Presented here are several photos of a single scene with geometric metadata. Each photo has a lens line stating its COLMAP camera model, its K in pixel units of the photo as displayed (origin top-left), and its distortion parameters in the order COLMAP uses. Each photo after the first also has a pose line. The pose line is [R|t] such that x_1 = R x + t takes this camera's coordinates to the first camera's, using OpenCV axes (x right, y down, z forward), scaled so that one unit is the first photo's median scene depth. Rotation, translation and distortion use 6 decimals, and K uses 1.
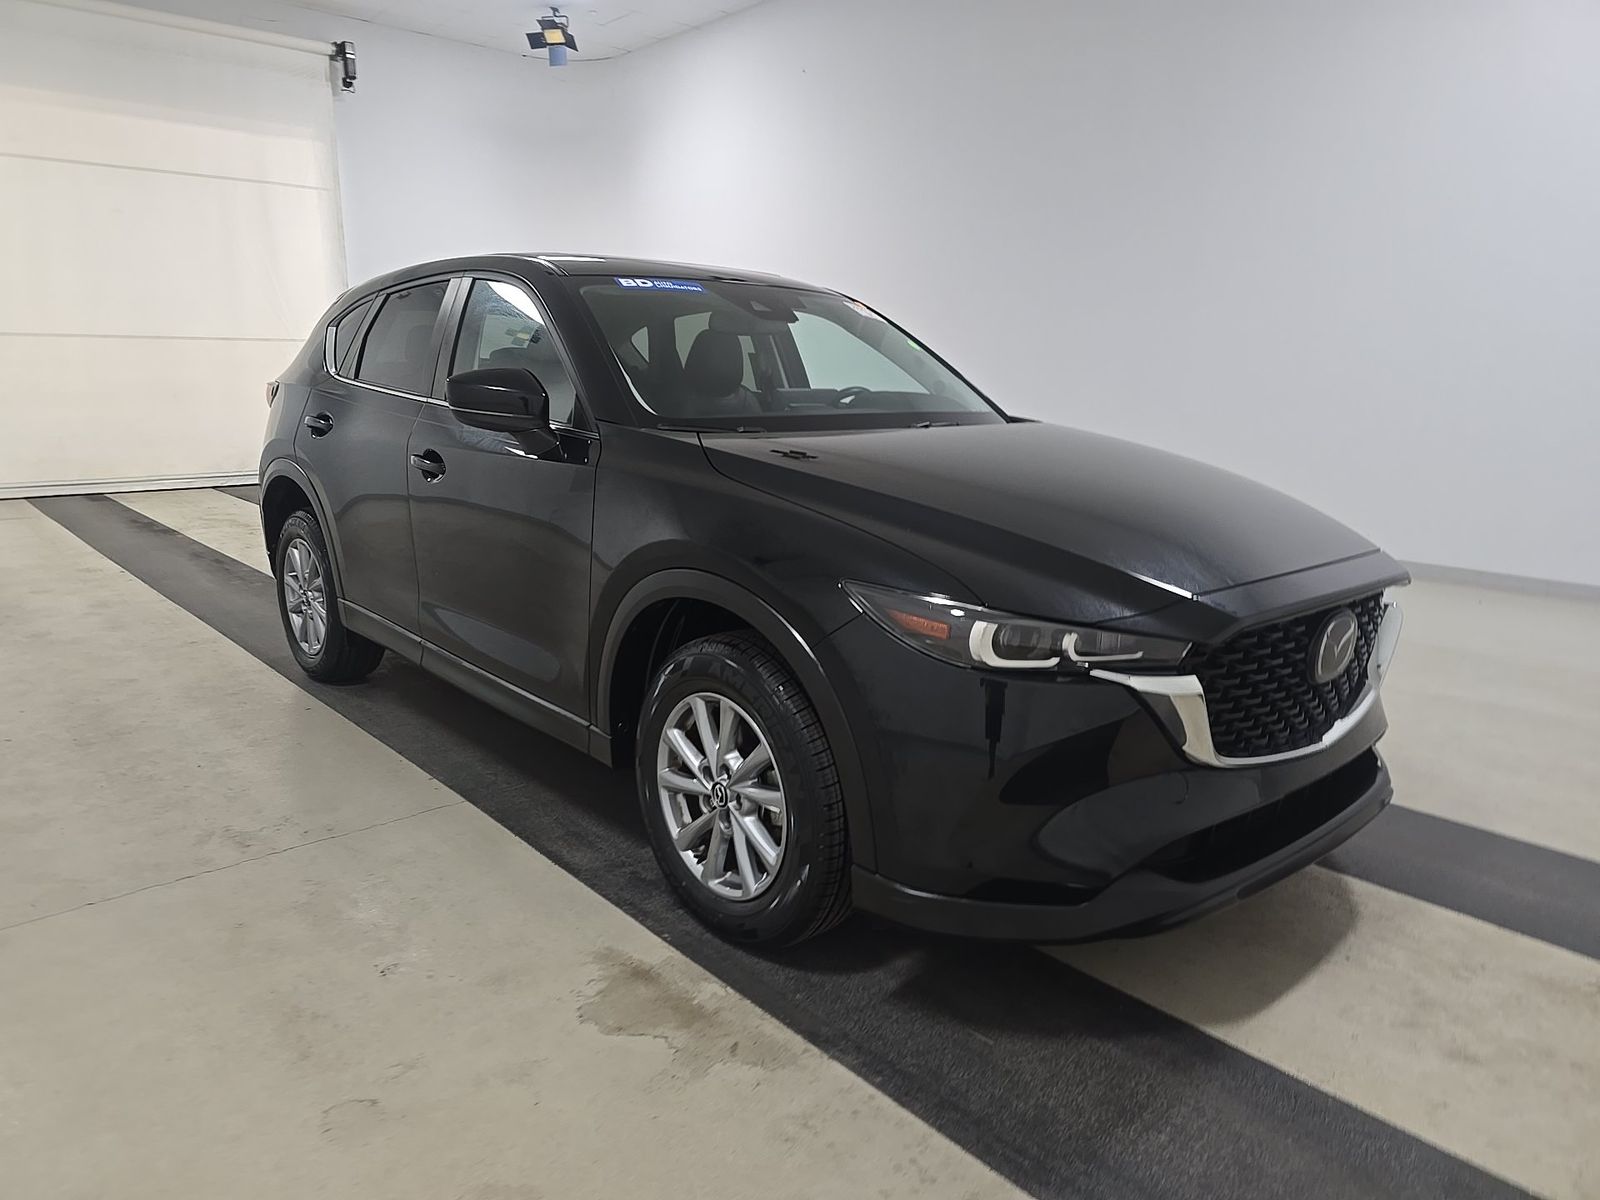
lens RADIAL K [[1080.7, 0, 807.6], [0, 1080.7, 602.1], [0, 0, 1]] dist [0.051469, -0.037091]
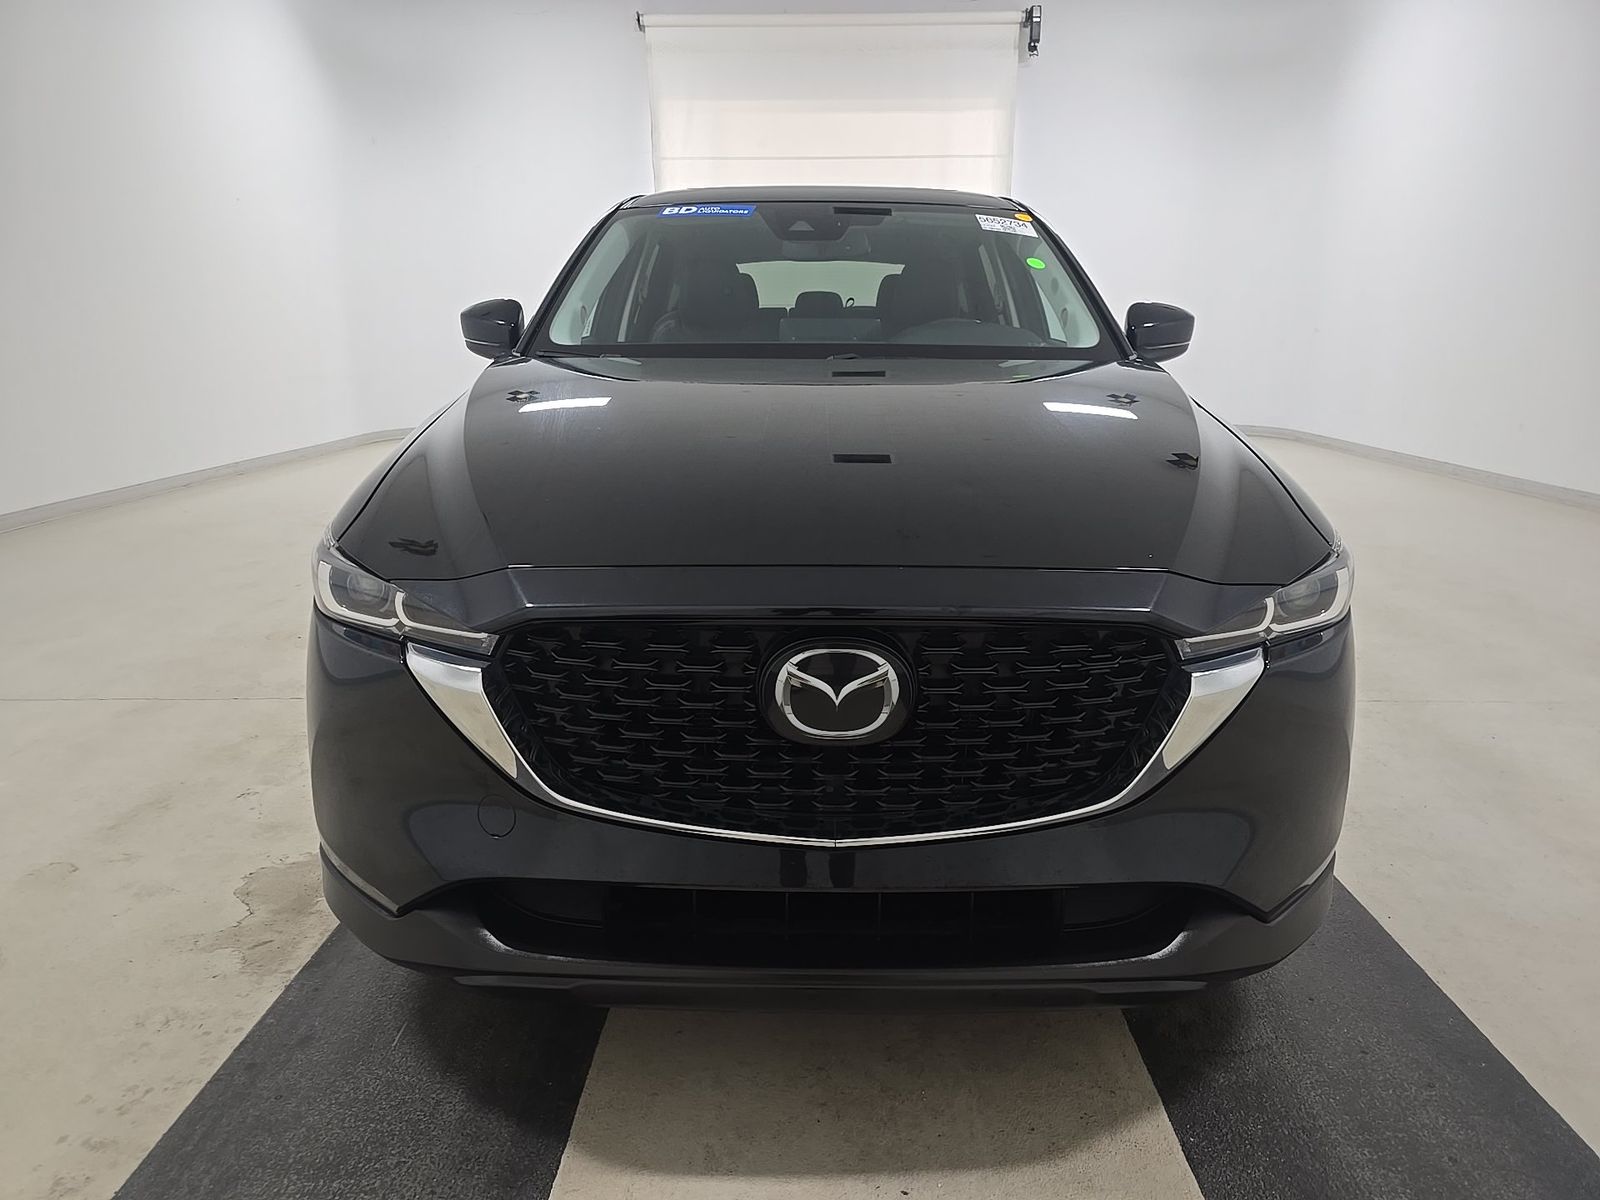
lens RADIAL K [[1080.7, 0, 807.6], [0, 1080.7, 602.1], [0, 0, 1]] dist [0.051469, -0.037091]
pose [[0.740323, 0.156760, -0.653719, 0.181397], [-0.137708, 0.987174, 0.080770, -0.012708], [0.657996, 0.030226, 0.752414, 0.104947]]
